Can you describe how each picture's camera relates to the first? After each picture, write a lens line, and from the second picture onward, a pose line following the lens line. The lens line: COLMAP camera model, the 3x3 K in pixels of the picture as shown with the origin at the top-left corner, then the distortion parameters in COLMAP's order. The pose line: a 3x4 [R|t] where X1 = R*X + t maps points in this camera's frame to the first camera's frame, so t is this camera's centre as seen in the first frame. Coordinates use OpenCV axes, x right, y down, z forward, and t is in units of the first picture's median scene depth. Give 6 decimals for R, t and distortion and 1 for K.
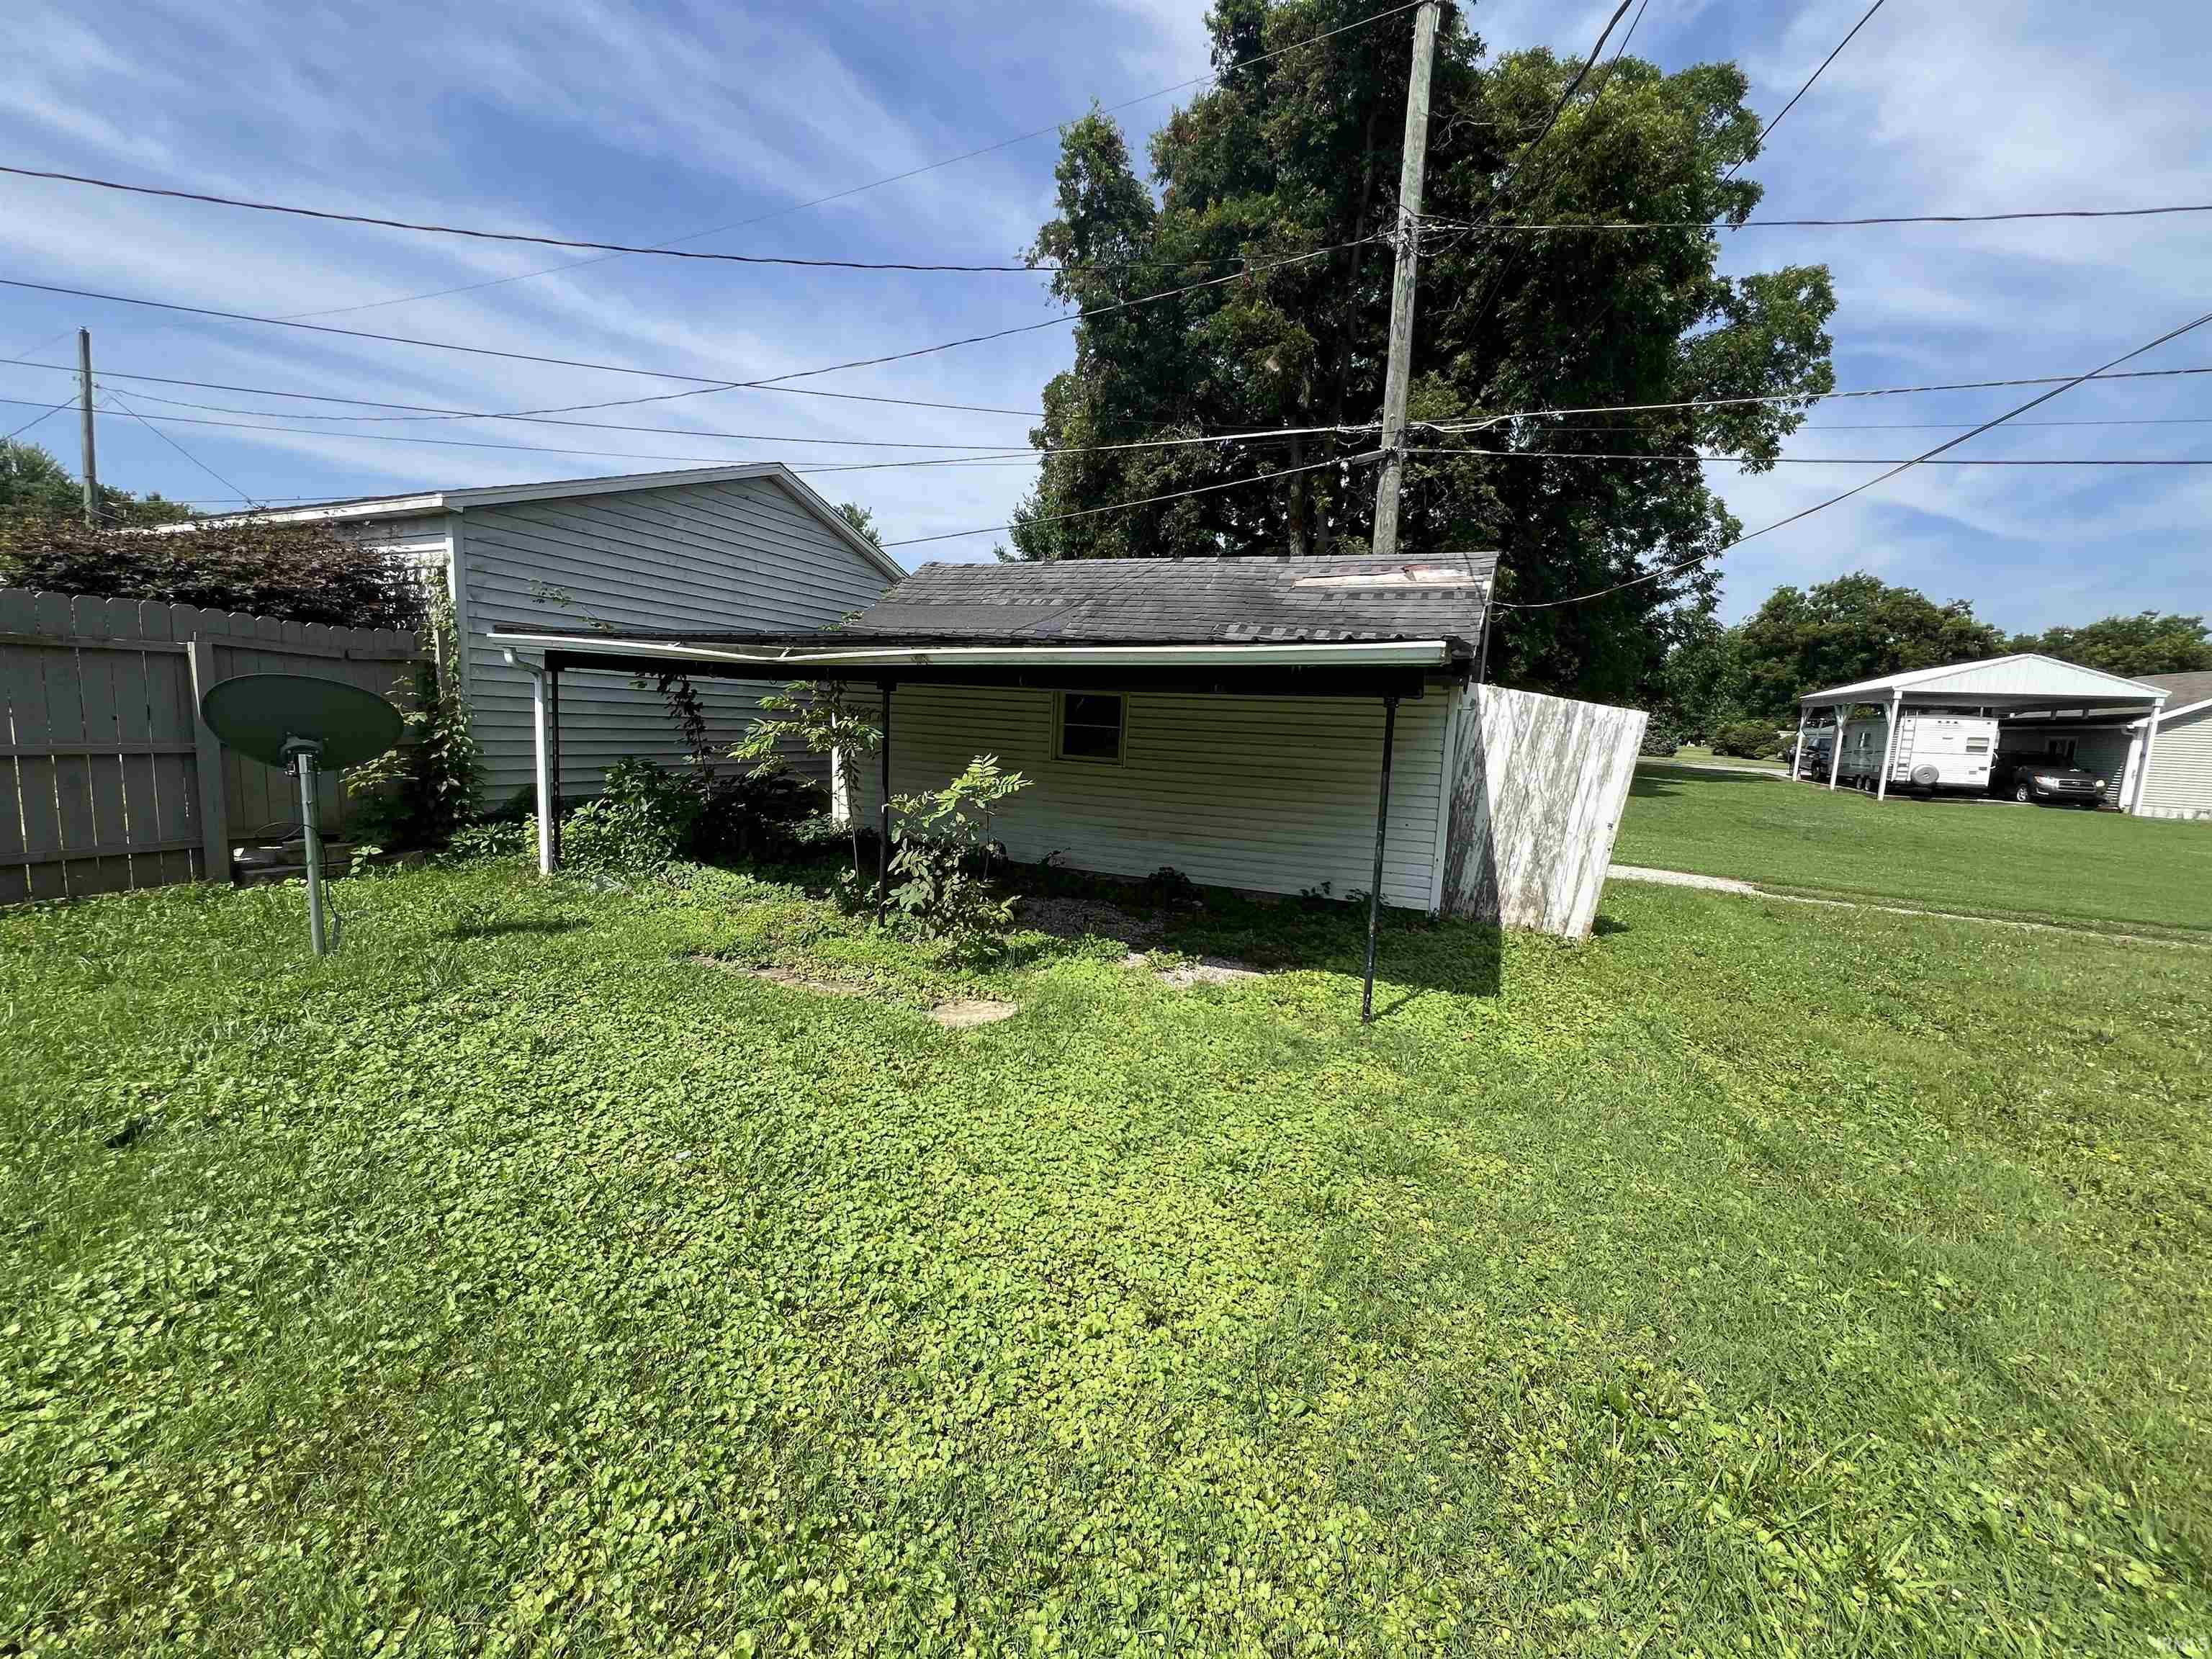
lens RADIAL K [[890.4, 0, 1100.7], [0, 890.4, 828.4], [0, 0, 1]] dist [-0.001951, -0.000292]
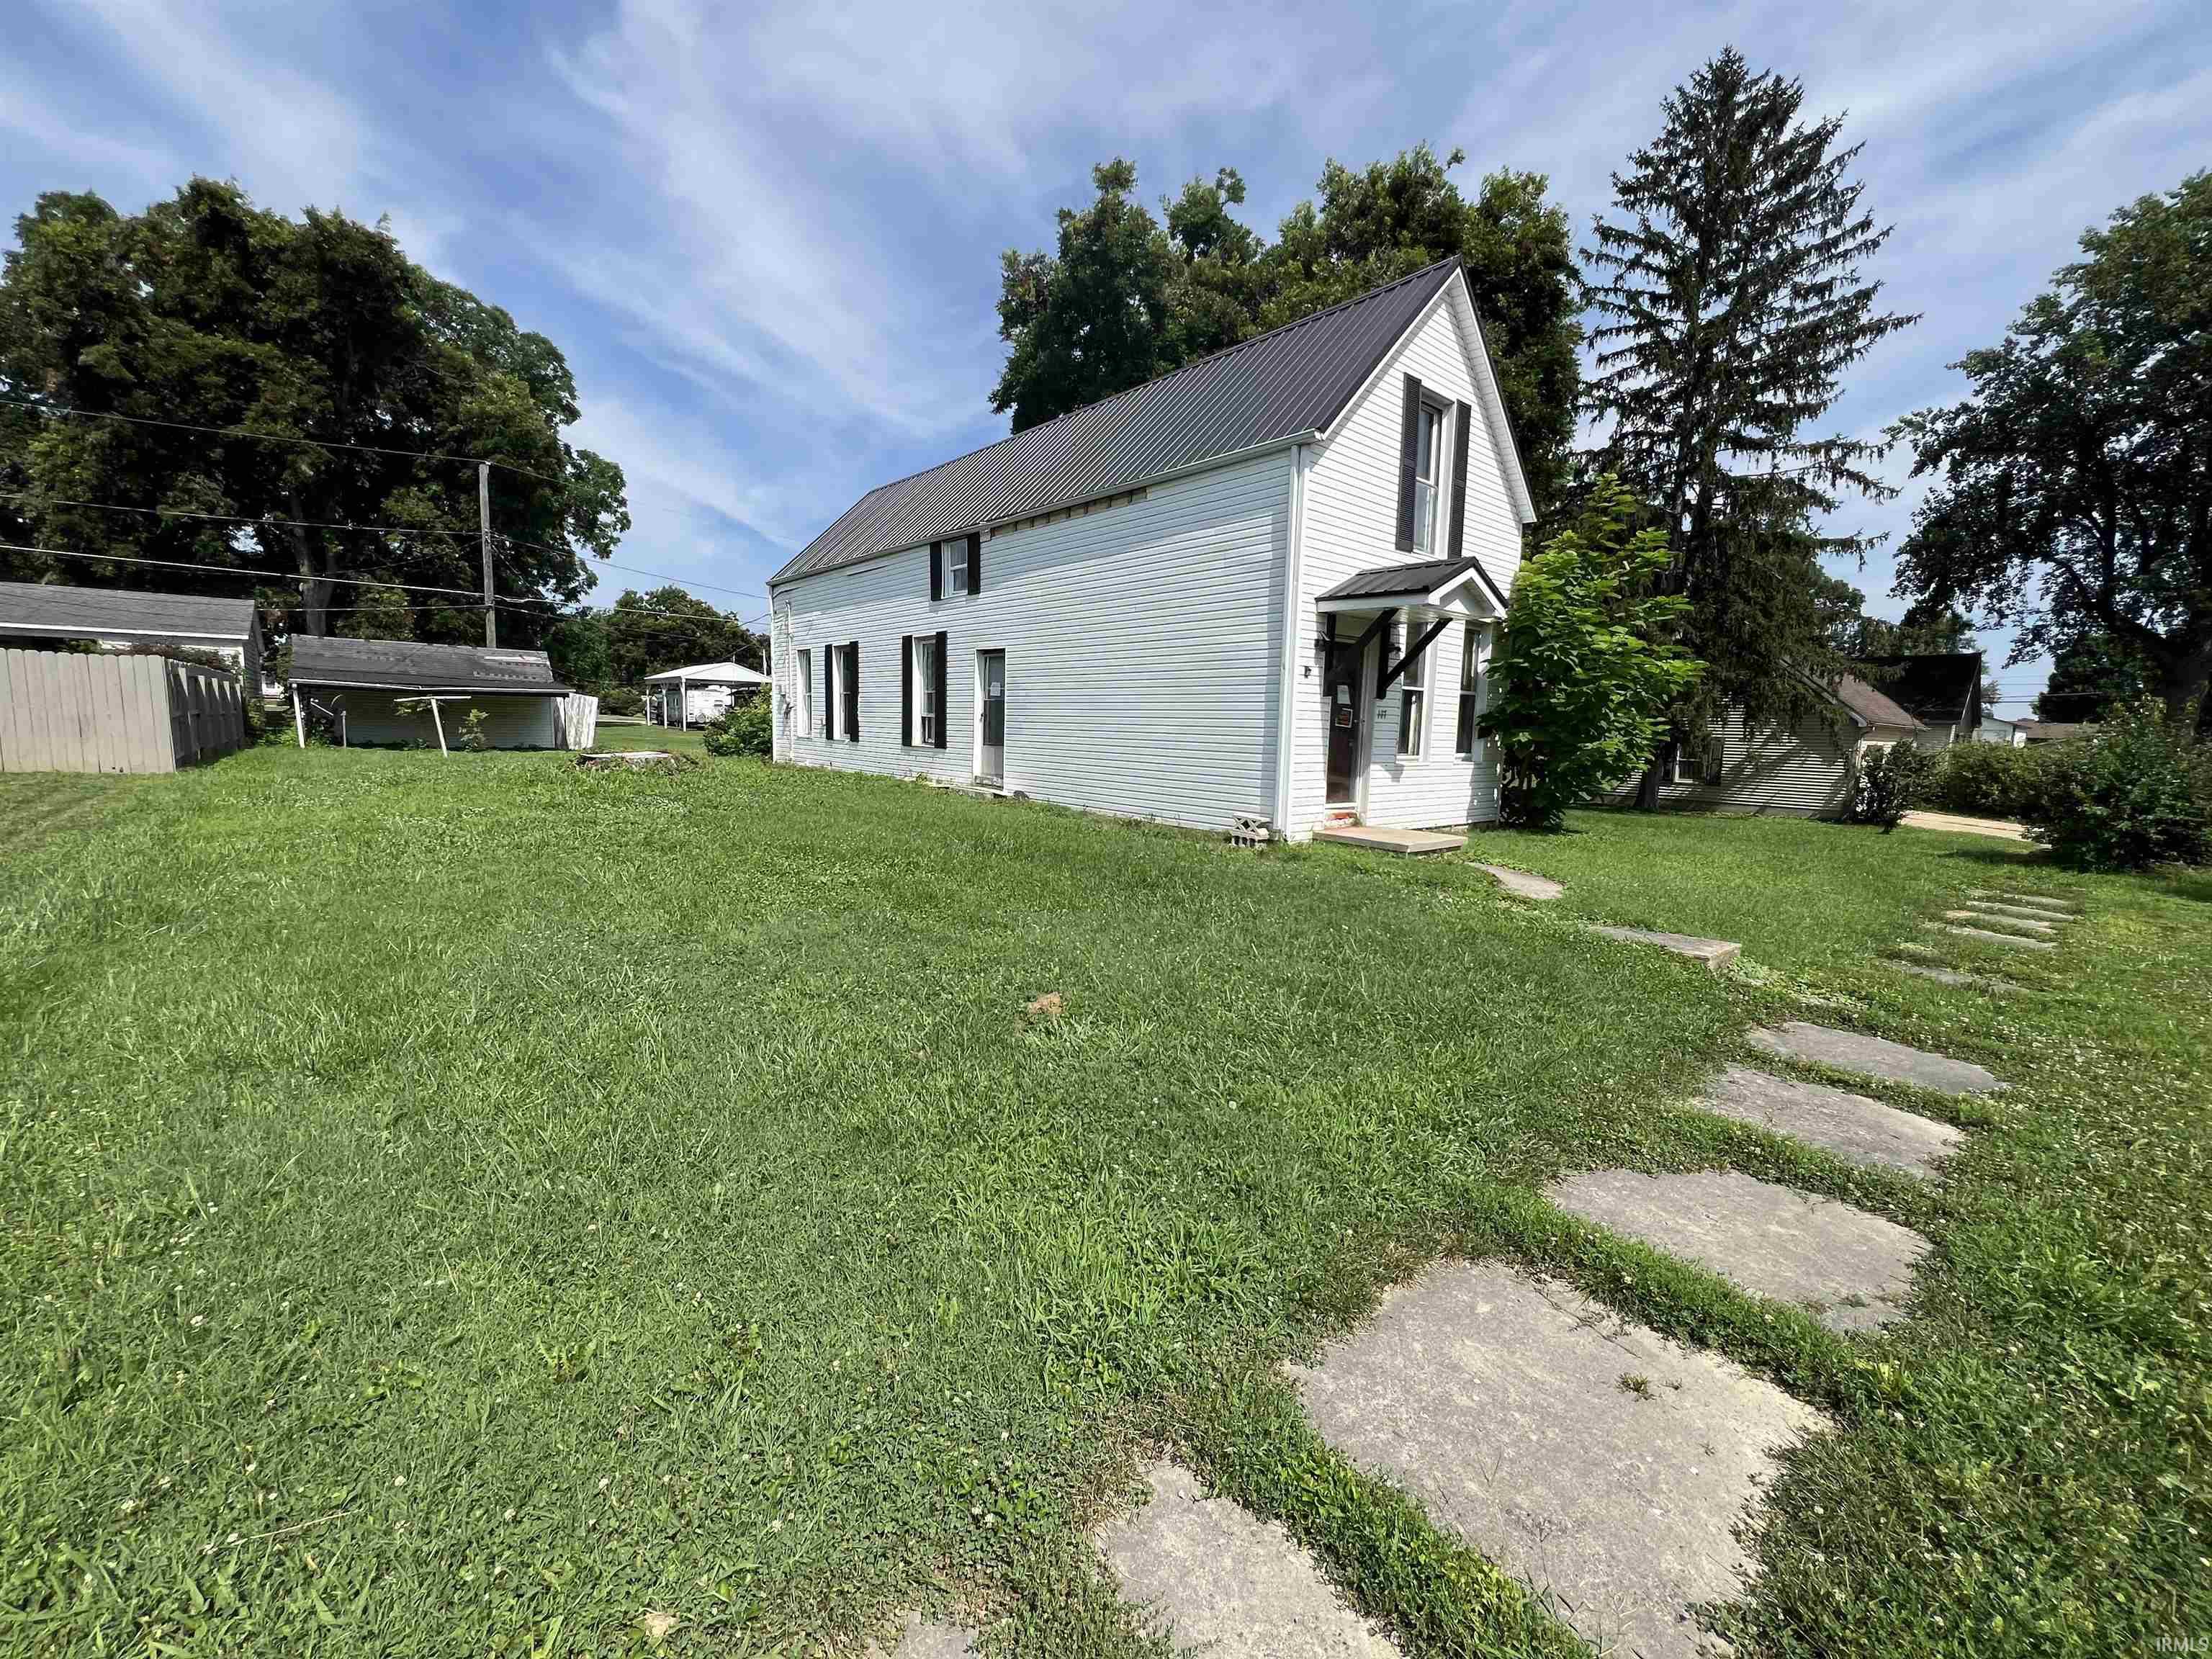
lens RADIAL K [[890.4, 0, 1096.5], [0, 890.4, 833.7], [0, 0, 1]] dist [-0.001951, -0.000292]
pose [[0.443818, -0.145053, 0.884300, -0.433698], [0.103643, 0.988499, 0.110127, 0.058760], [-0.890103, 0.042775, 0.453747, -0.604301]]
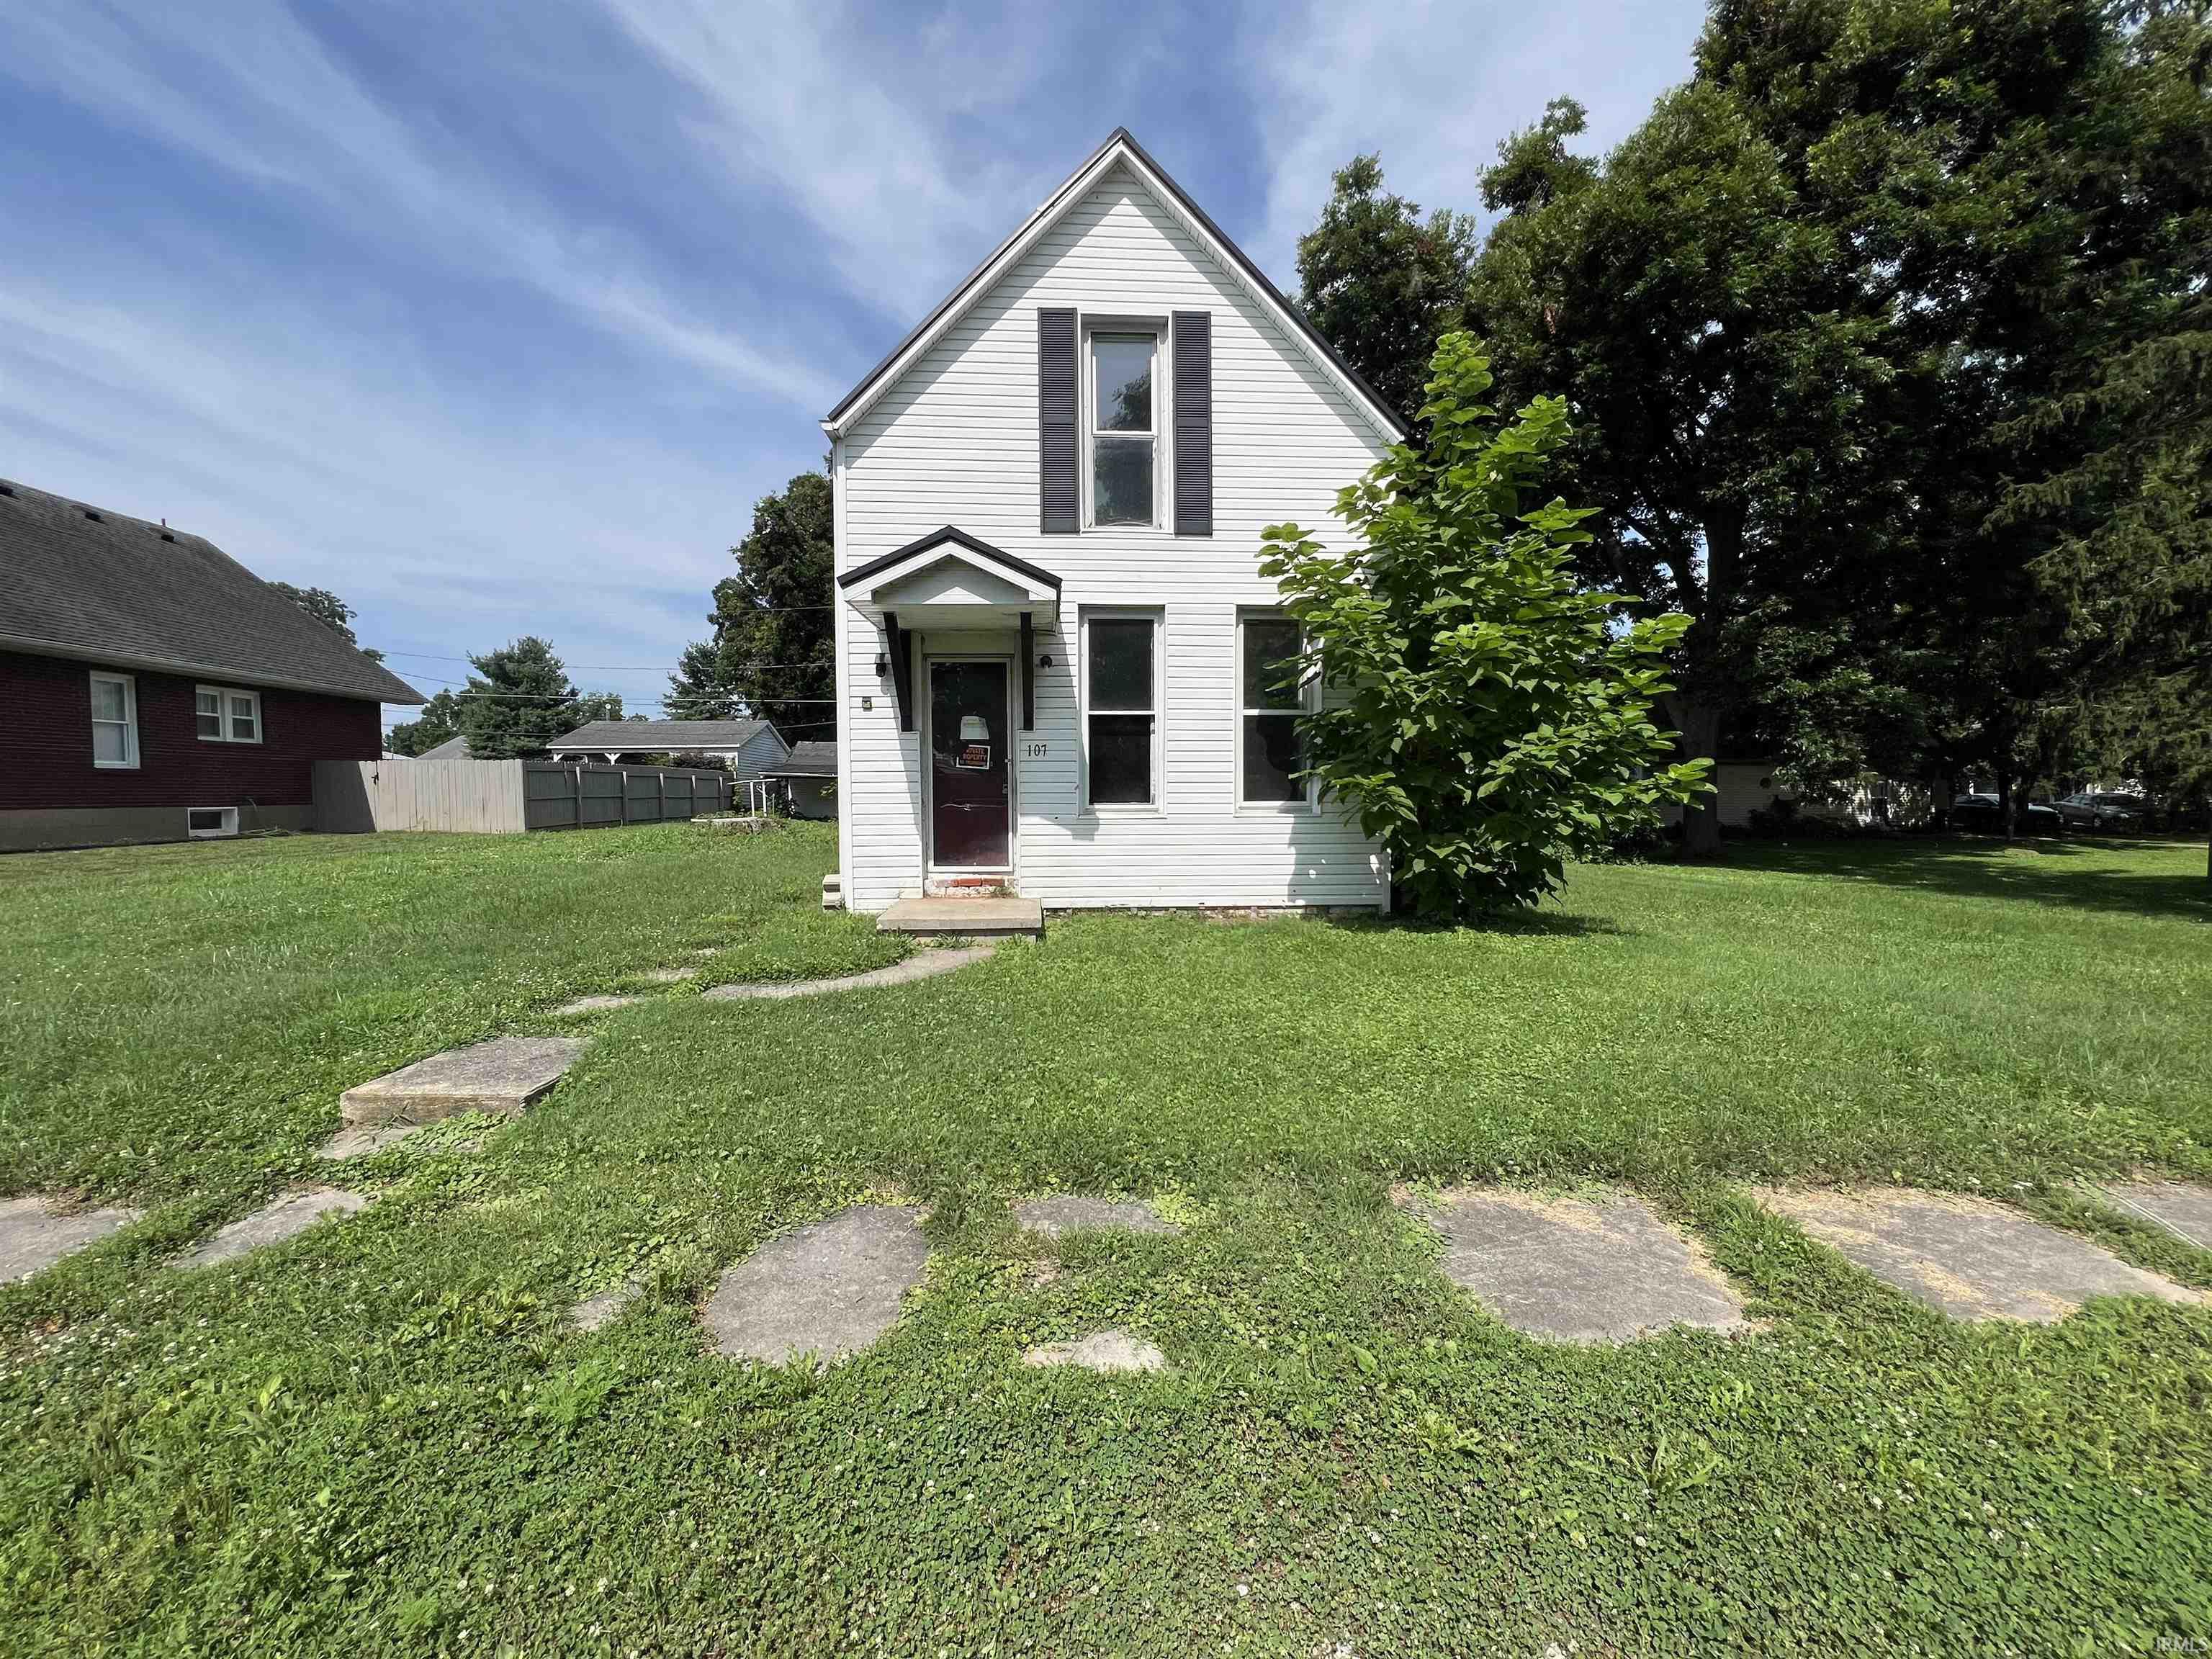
lens RADIAL K [[890.4, 0, 1122.1], [0, 890.4, 827.5], [0, 0, 1]] dist [-0.001951, -0.000292]
pose [[0.899691, -0.067501, 0.431276, -0.133748], [0.099319, 0.993714, -0.051660, 0.105379], [-0.425078, 0.089312, 0.900740, -0.810351]]
